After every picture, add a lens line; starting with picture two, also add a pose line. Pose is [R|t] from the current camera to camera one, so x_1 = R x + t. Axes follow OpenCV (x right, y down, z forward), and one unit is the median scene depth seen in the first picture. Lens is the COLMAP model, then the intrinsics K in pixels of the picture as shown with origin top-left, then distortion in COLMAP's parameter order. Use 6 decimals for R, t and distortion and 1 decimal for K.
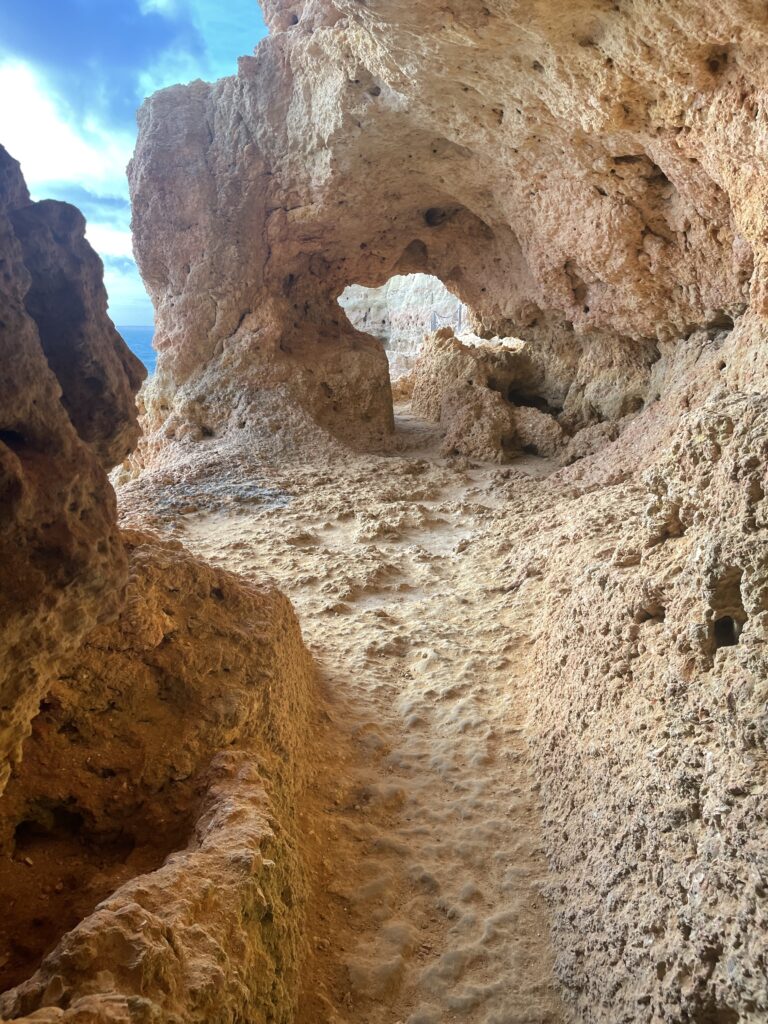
lens RADIAL K [[771.5, 0, 388.3], [0, 771.5, 509.7], [0, 0, 1]] dist [0.014266, -0.023175]
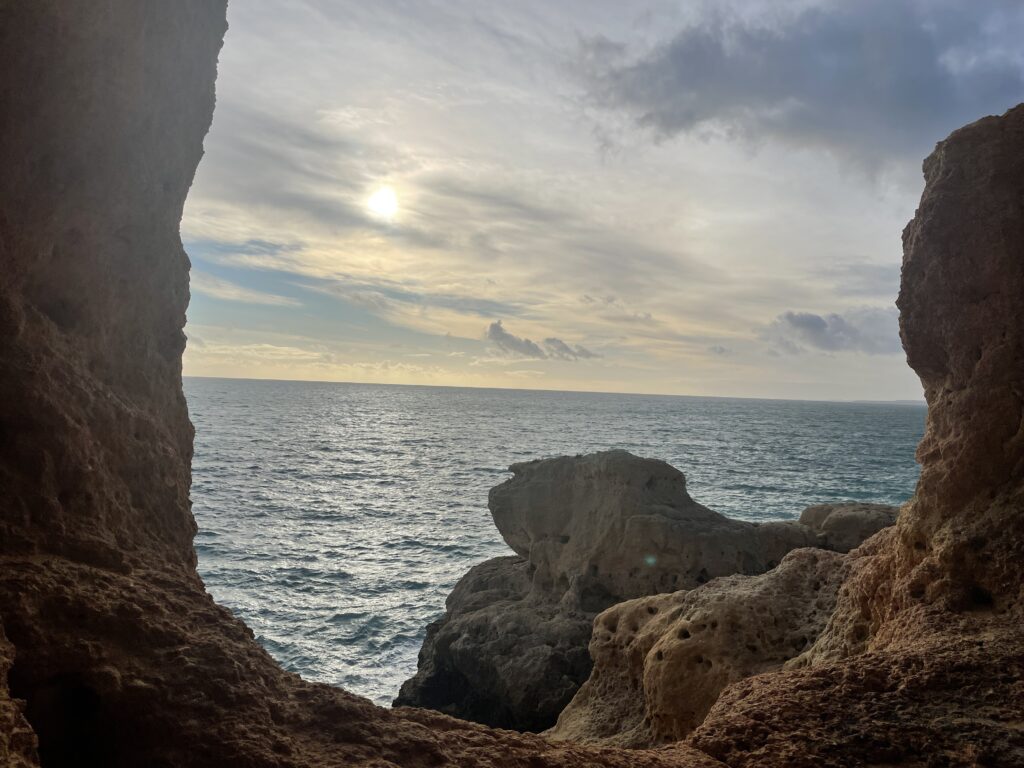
lens RADIAL K [[771.5, 0, 509.4], [0, 771.5, 387.2], [0, 0, 1]] dist [0.014266, -0.023175]
pose [[0.647524, 0.008690, -0.761996, -0.000239], [-0.199813, 0.966885, -0.158769, -0.087384], [0.735383, 0.255063, 0.627818, 0.258720]]
